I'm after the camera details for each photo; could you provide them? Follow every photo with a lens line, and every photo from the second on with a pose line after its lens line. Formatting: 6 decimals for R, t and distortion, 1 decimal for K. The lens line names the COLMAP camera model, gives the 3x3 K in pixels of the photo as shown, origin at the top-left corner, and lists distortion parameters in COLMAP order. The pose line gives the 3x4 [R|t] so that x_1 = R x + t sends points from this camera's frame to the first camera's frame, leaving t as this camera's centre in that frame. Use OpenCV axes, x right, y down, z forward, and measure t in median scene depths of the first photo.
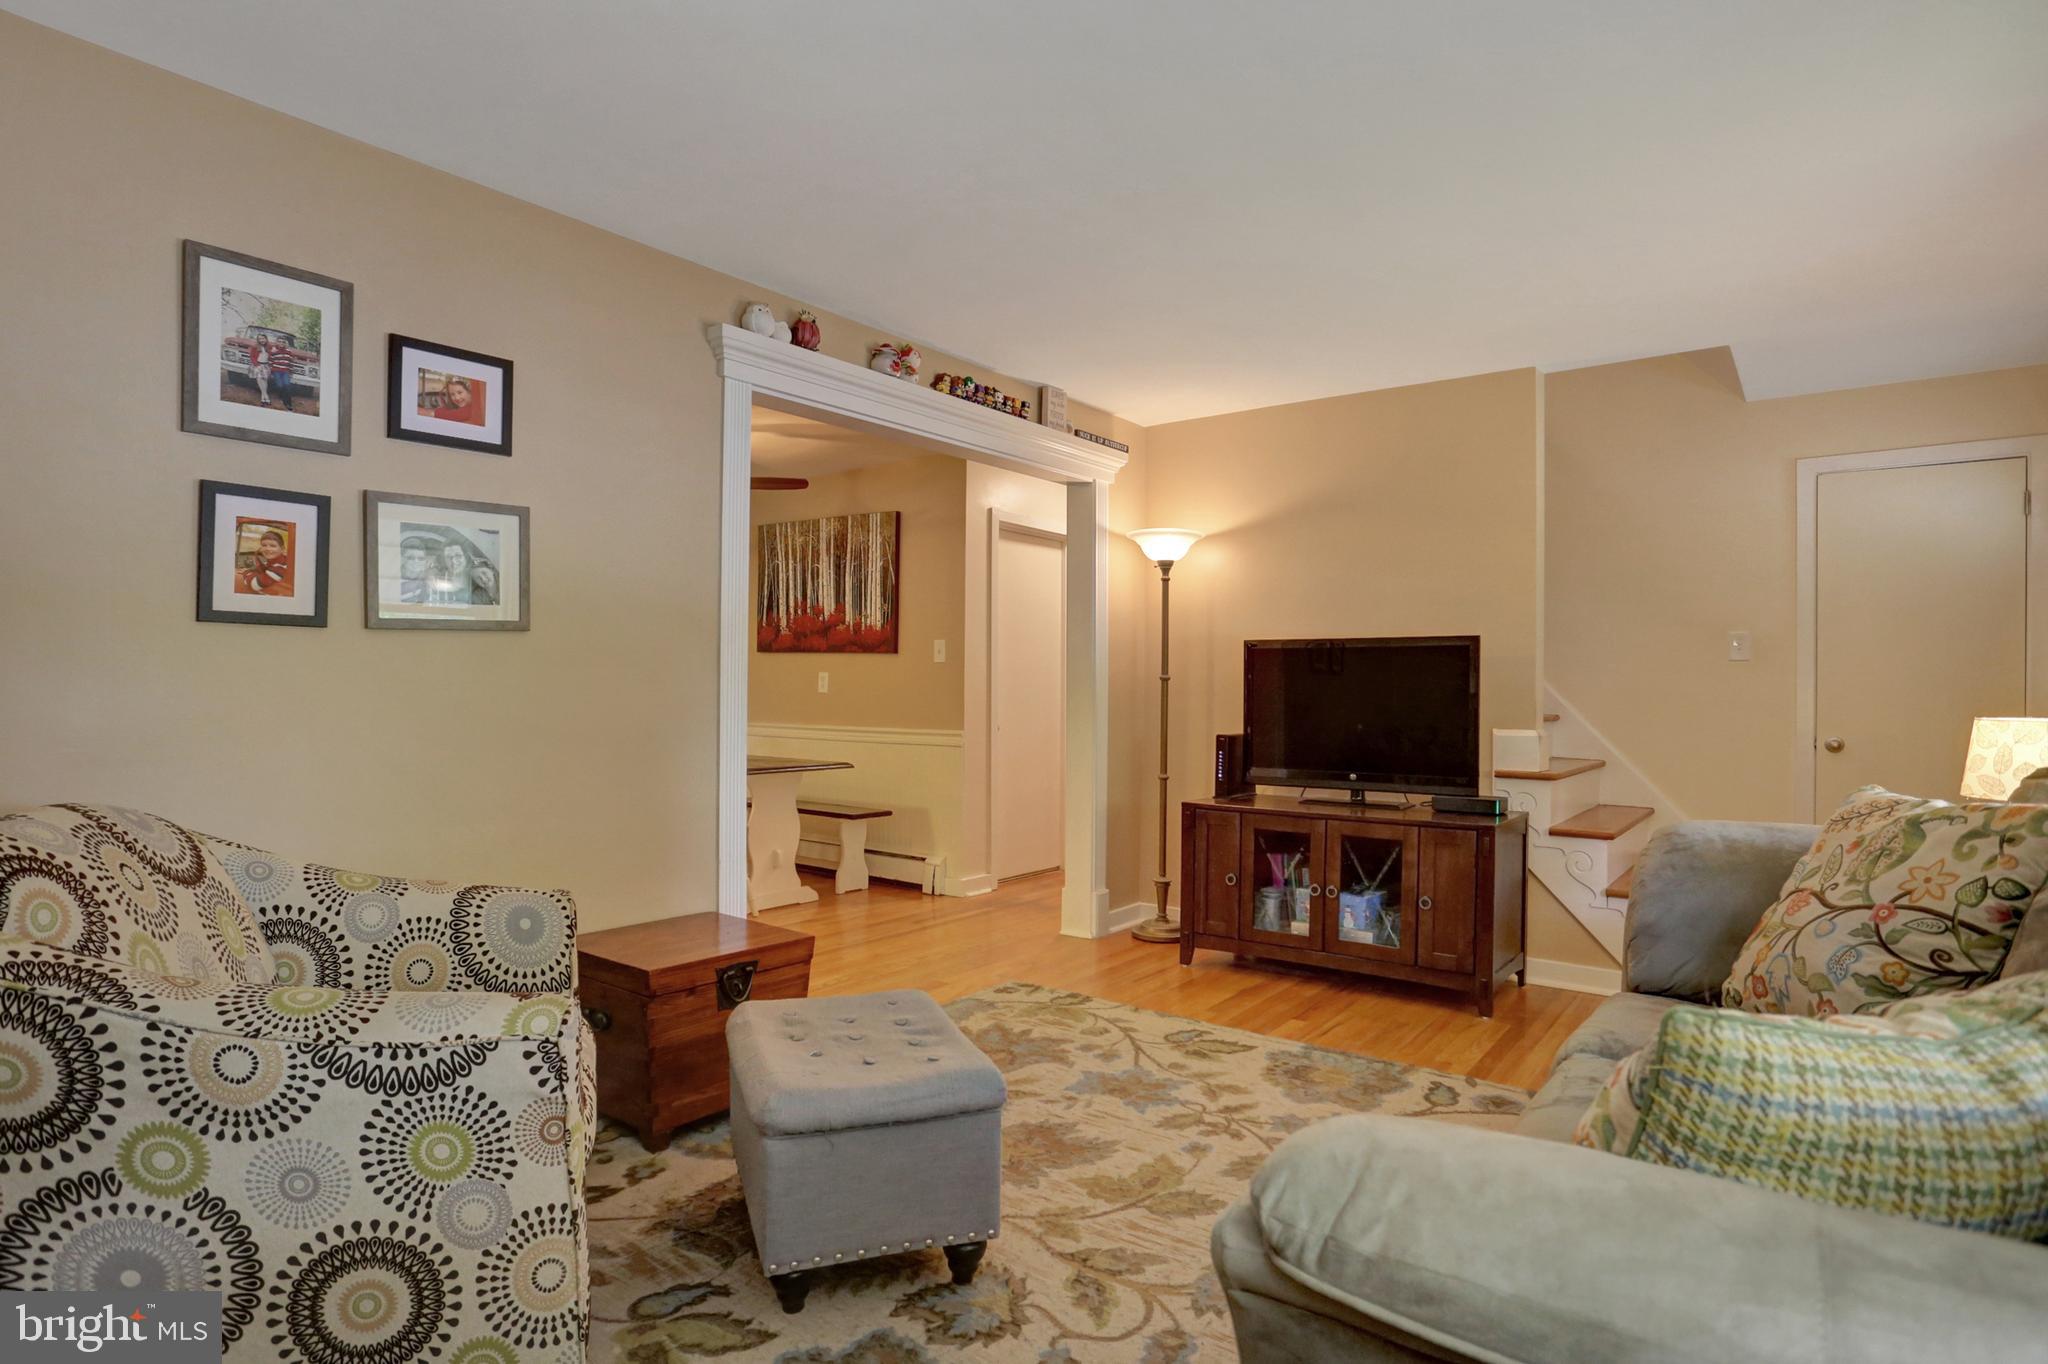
lens RADIAL K [[1079.0, 0, 1034.1], [0, 1079.0, 685.3], [0, 0, 1]] dist [-0.075963, 0.036842]
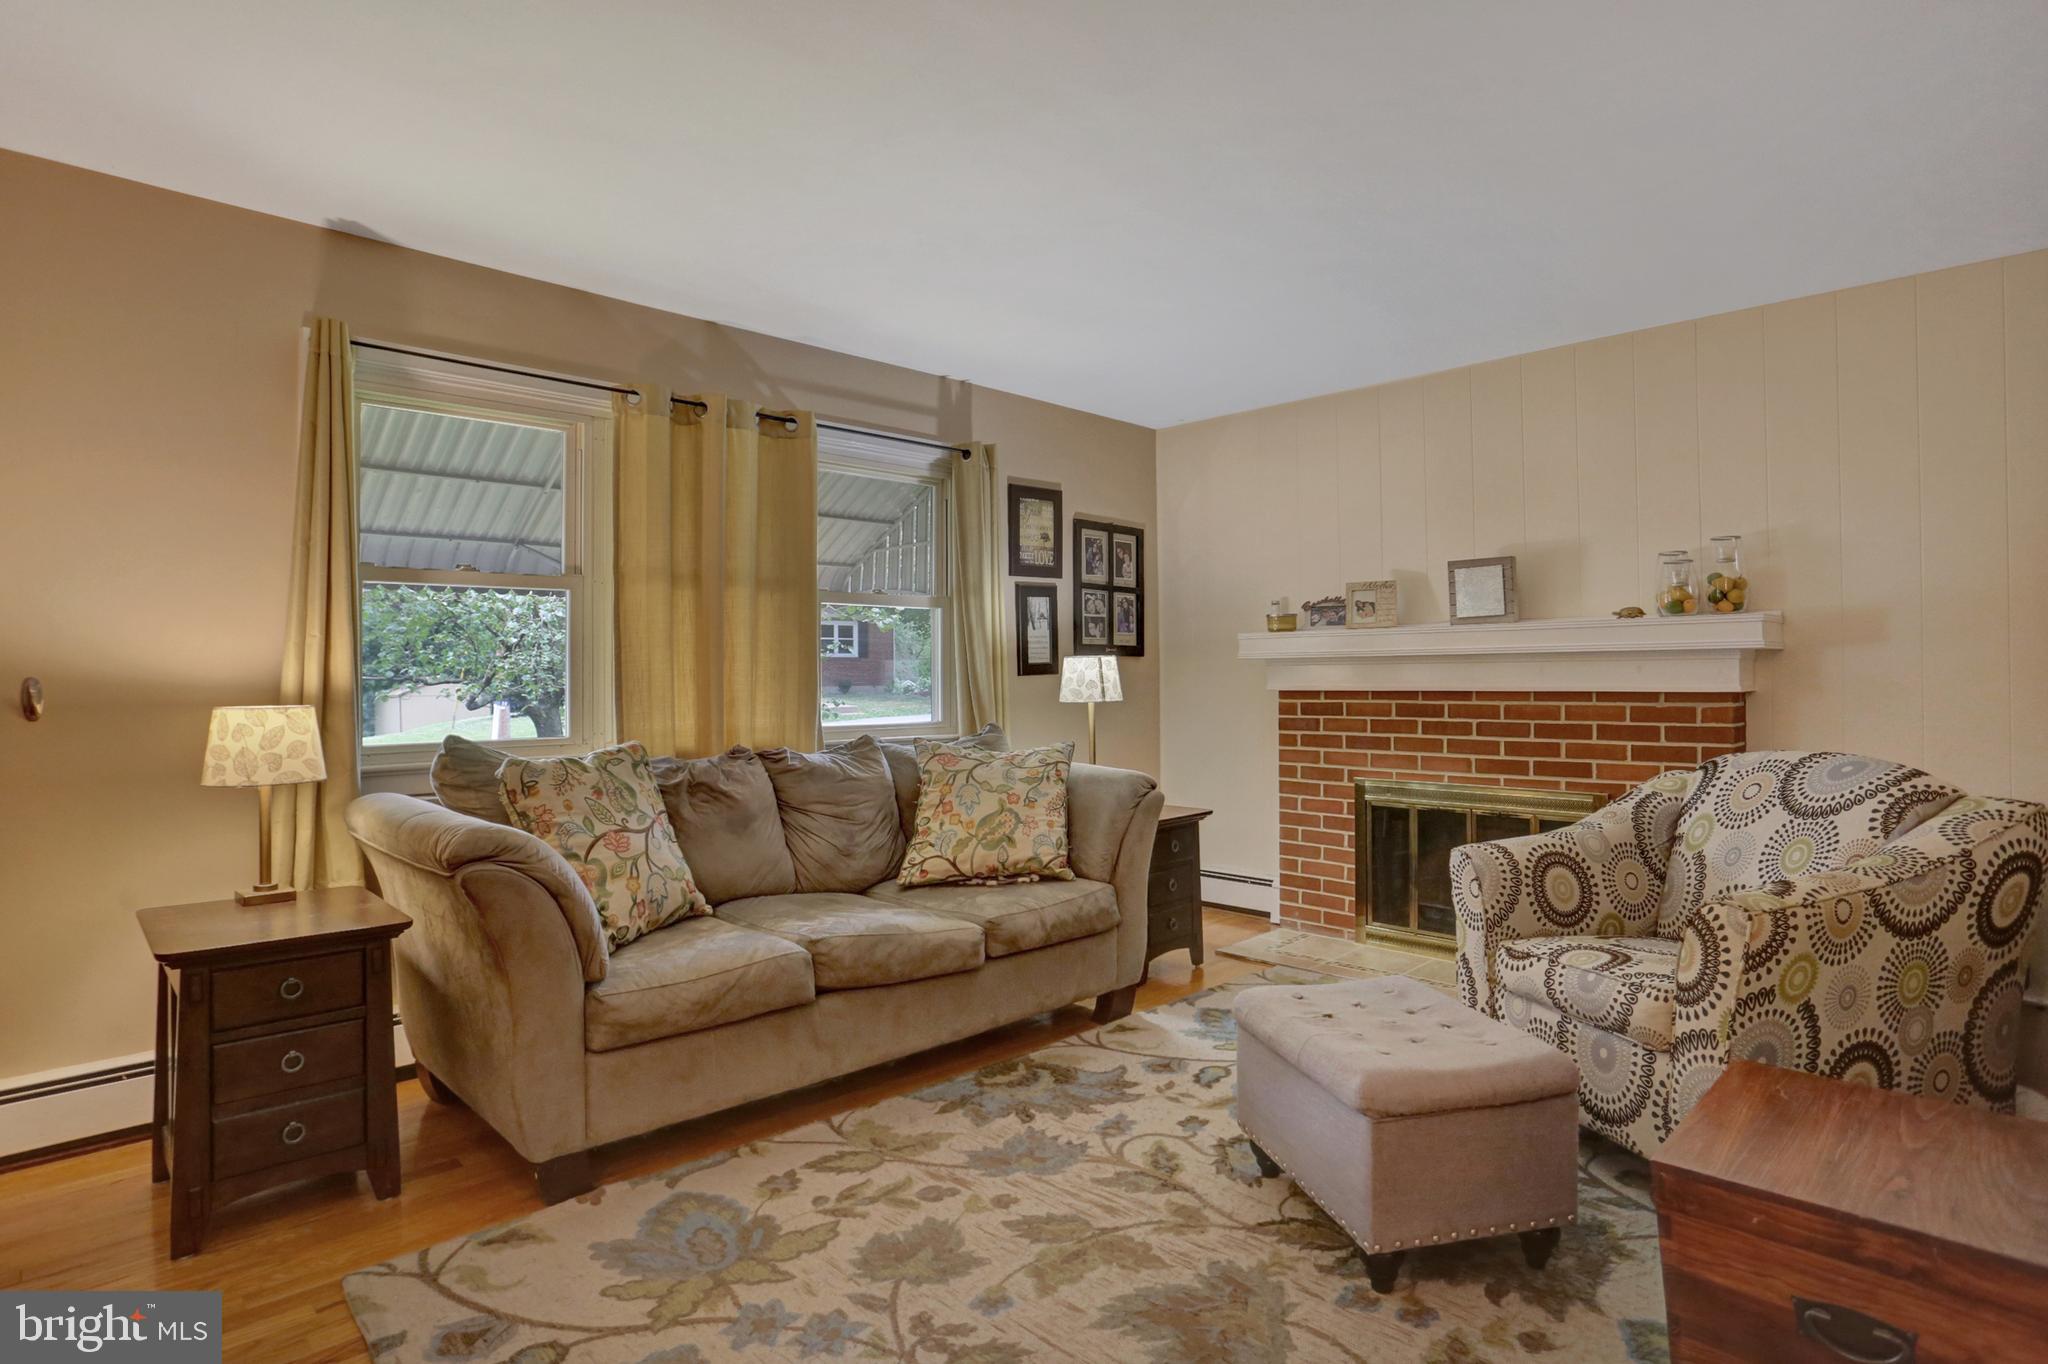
lens RADIAL K [[1068.8, 0, 1024.5], [0, 1068.8, 673.8], [0, 0, 1]] dist [-0.075304, 0.033076]
pose [[-0.988418, 0.000641, 0.151756, 0.017267], [0.000224, 0.999996, -0.002767, -0.000082], [-0.151757, -0.002701, -0.988414, 1.466174]]
